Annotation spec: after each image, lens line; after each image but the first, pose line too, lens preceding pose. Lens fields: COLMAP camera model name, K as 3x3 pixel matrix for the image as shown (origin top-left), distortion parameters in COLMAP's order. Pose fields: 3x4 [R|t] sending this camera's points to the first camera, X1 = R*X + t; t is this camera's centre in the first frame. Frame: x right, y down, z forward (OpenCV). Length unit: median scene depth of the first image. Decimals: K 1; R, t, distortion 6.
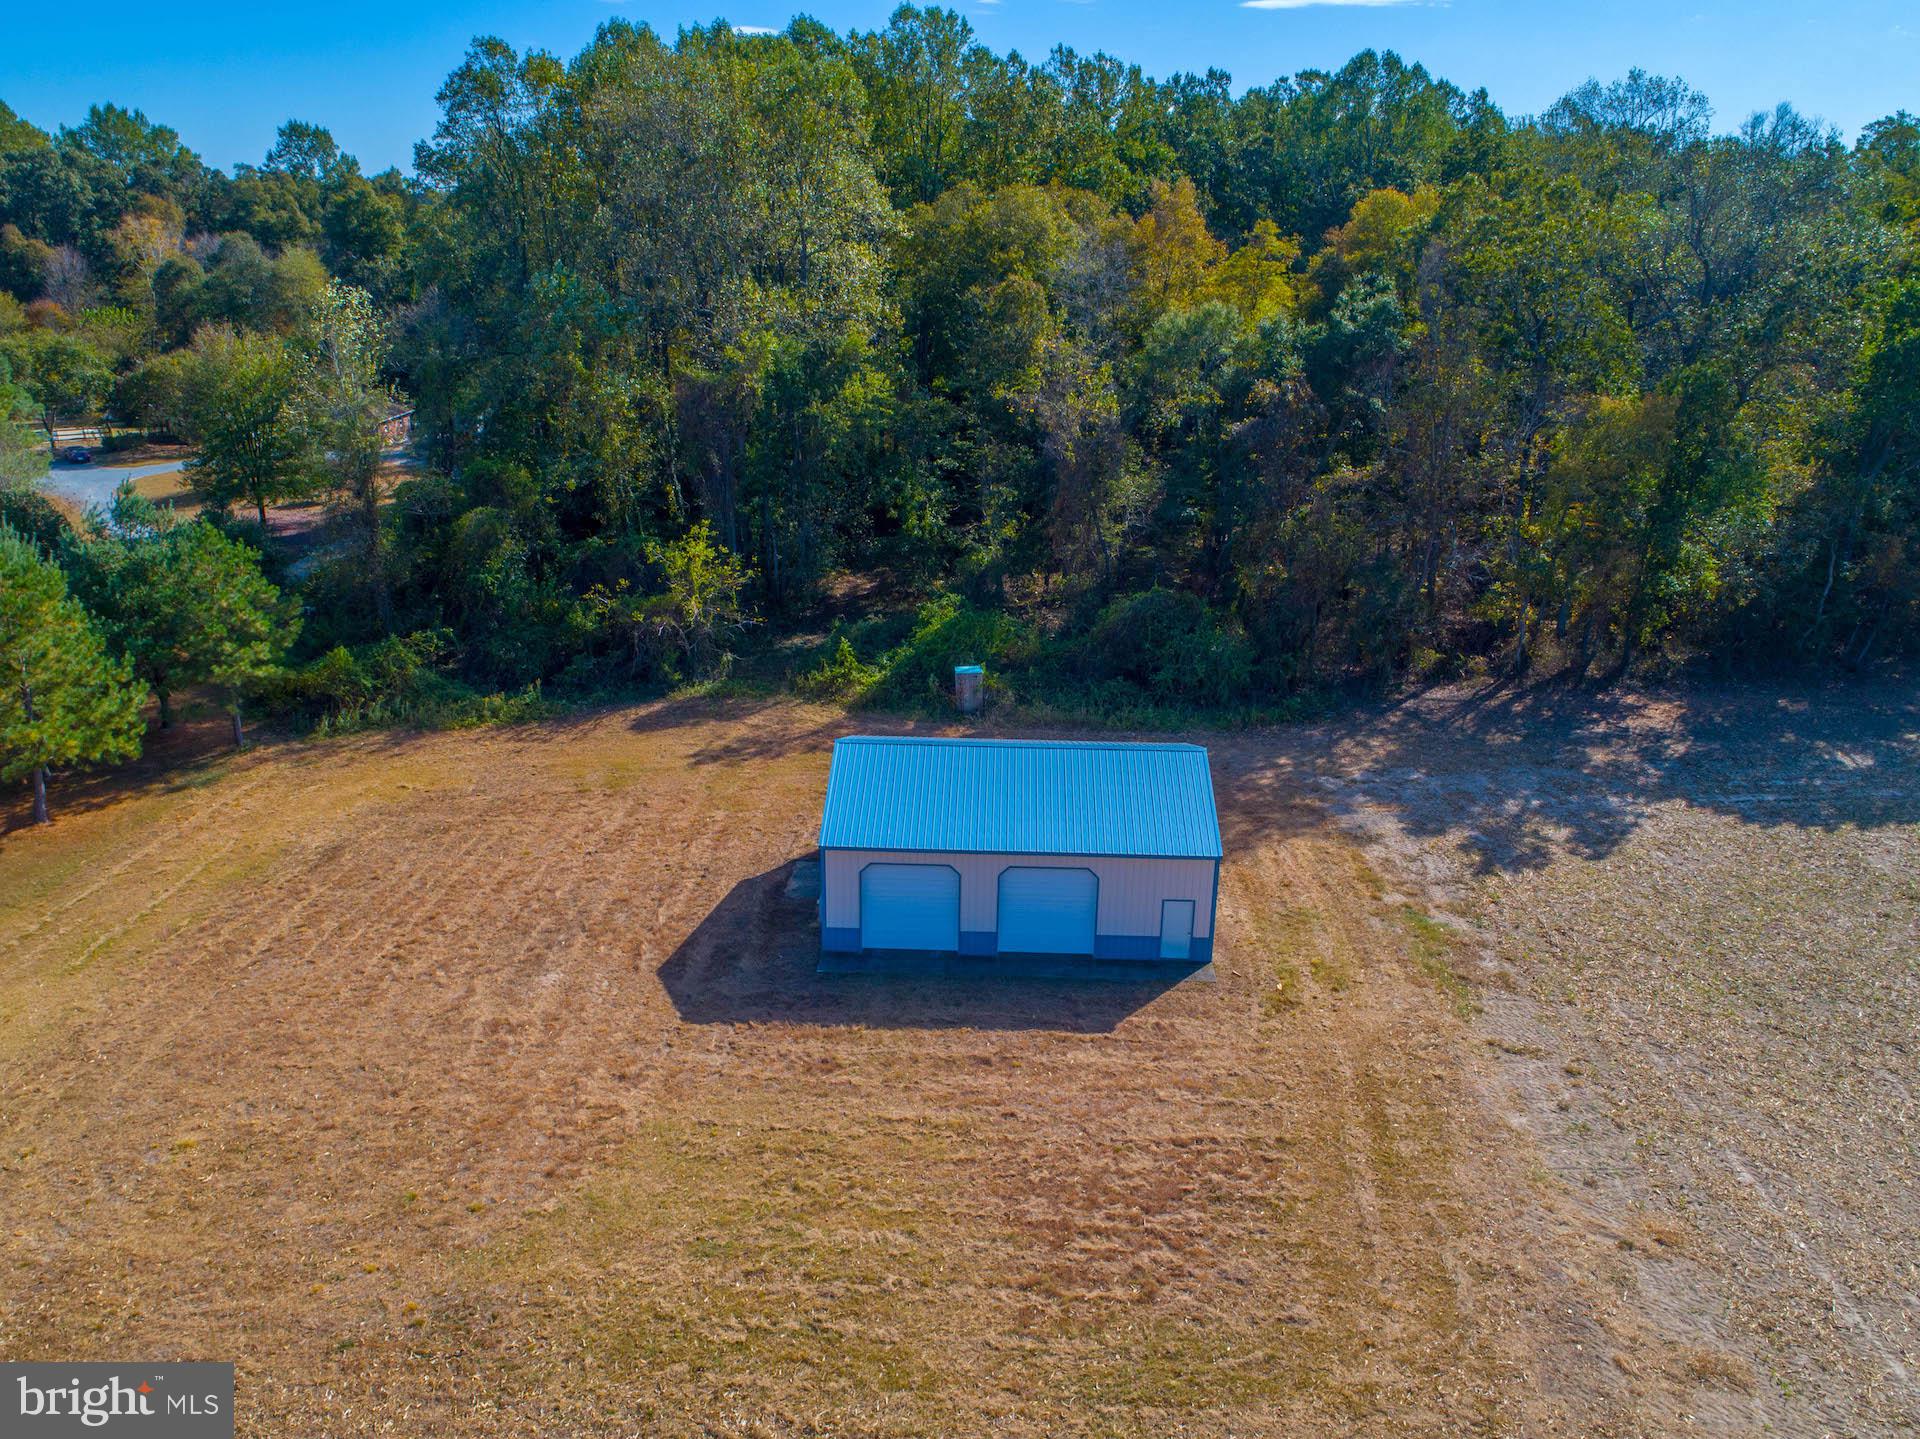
lens RADIAL K [[1466.2, 0, 963.7], [0, 1466.2, 711.5], [0, 0, 1]] dist [-0.019525, 0.011030]
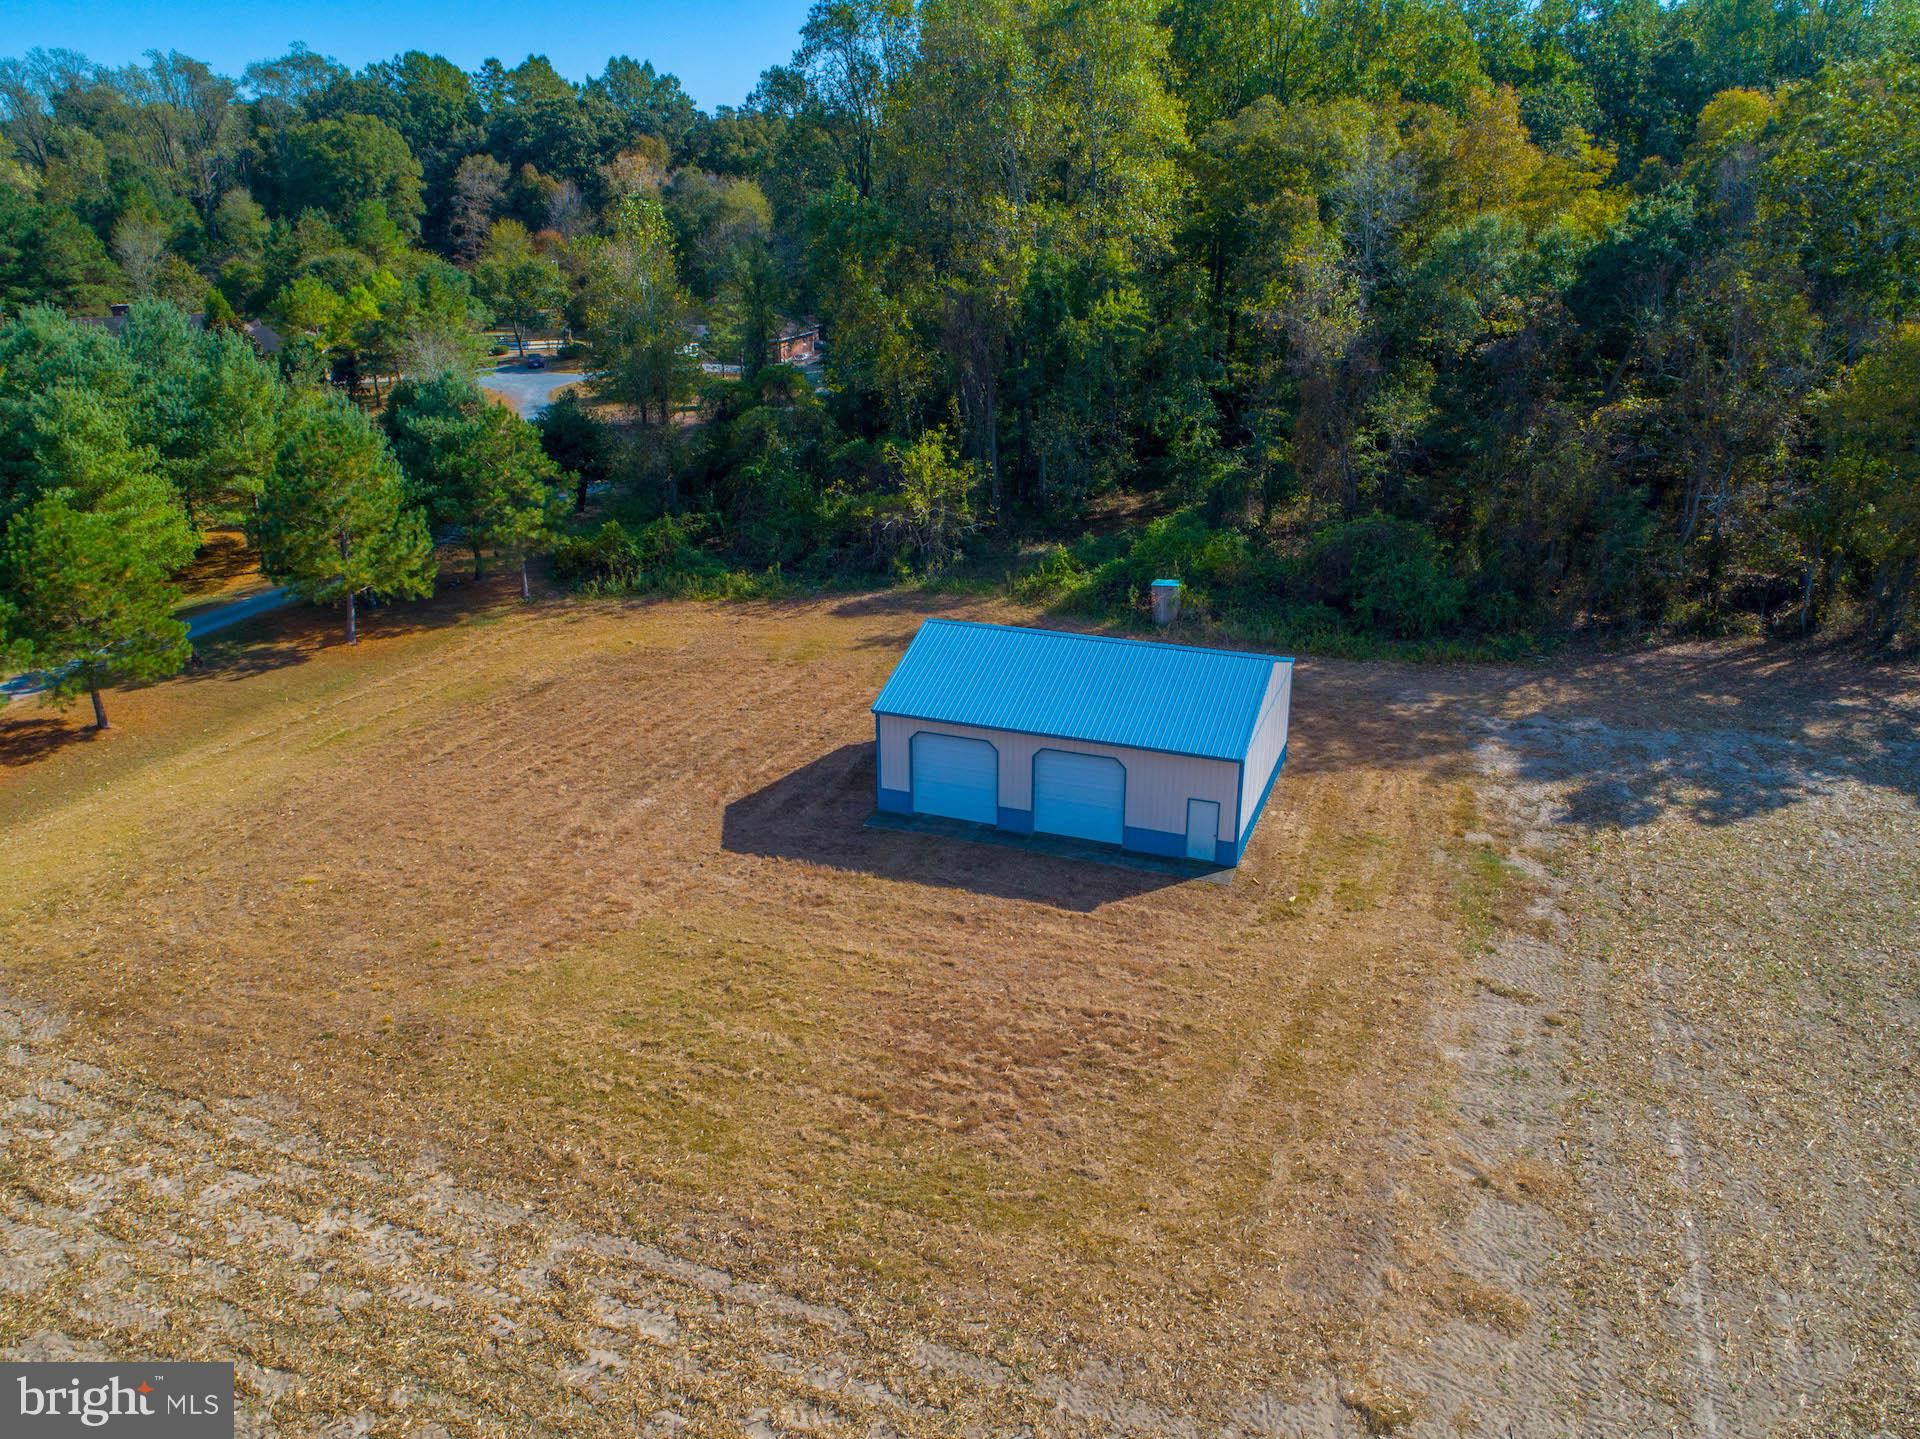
lens RADIAL K [[1473.6, 0, 959.7], [0, 1473.6, 701.6], [0, 0, 1]] dist [-0.015356, 0.005540]
pose [[0.944087, 0.098833, -0.314534, 0.208056], [-0.089546, 0.995016, 0.043879, 0.022426], [0.317303, -0.013260, 0.948232, -0.004710]]
